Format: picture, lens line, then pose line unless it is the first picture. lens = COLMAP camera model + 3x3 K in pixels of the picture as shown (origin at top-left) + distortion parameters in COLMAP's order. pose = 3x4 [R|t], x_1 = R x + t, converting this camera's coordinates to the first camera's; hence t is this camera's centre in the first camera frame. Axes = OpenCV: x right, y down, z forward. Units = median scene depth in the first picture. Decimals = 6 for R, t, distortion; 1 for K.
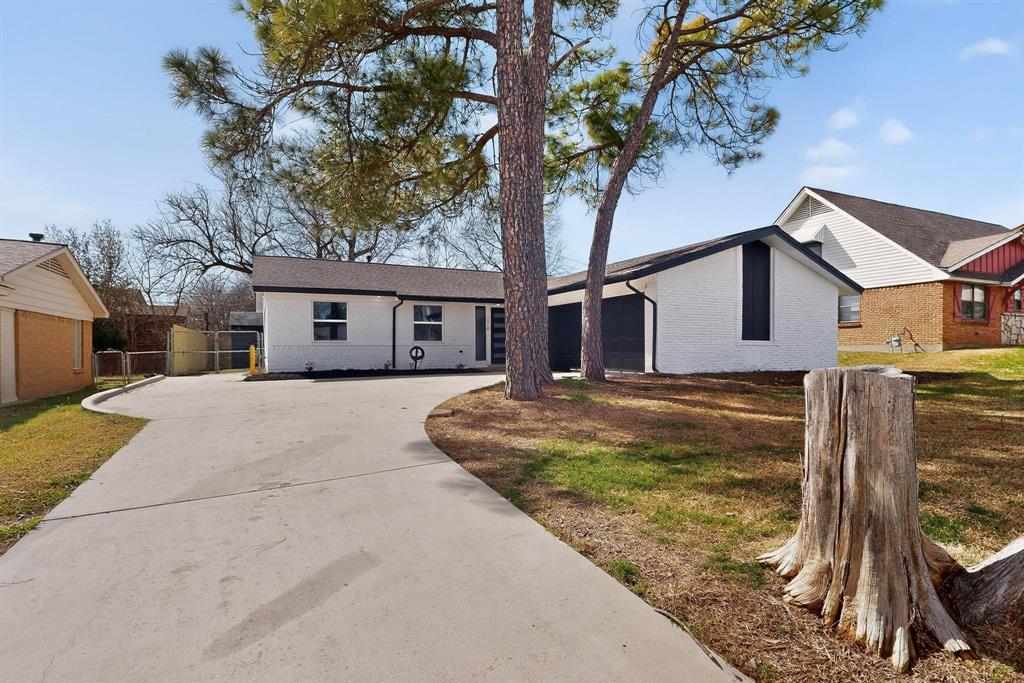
lens RADIAL K [[442.1, 0, 508.8], [0, 442.1, 340.7], [0, 0, 1]] dist [0.001157, -0.000558]
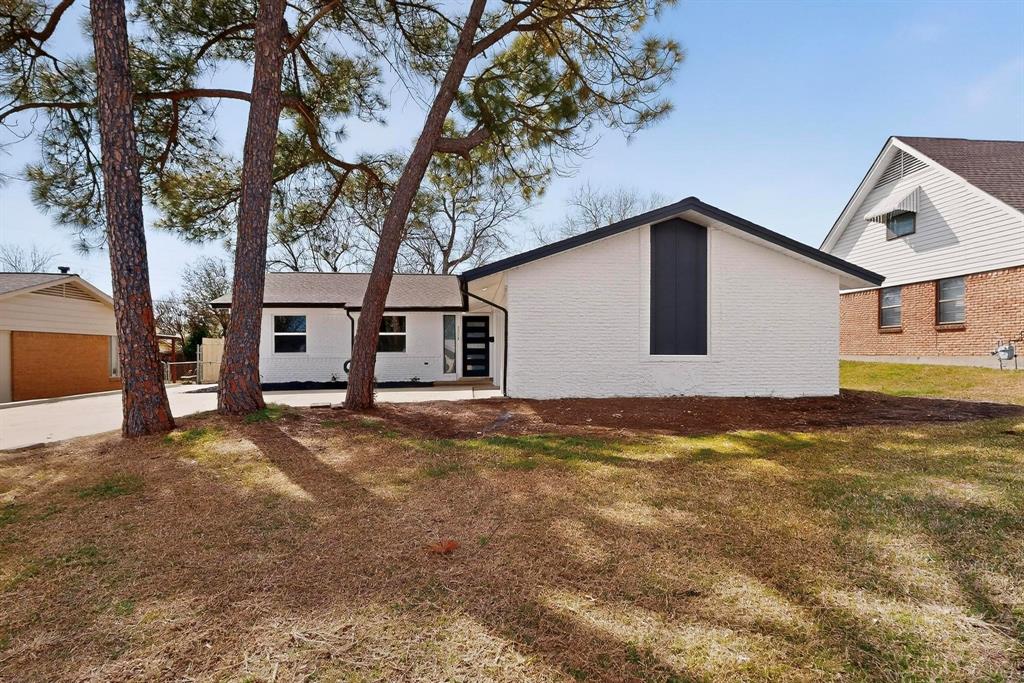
lens RADIAL K [[442.1, 0, 513.0], [0, 442.1, 343.3], [0, 0, 1]] dist [0.001157, -0.000558]
pose [[0.956078, -0.008479, -0.292990, 0.359985], [0.006727, 0.999953, -0.006988, -0.011297], [0.293036, 0.004710, 0.956090, 0.151767]]
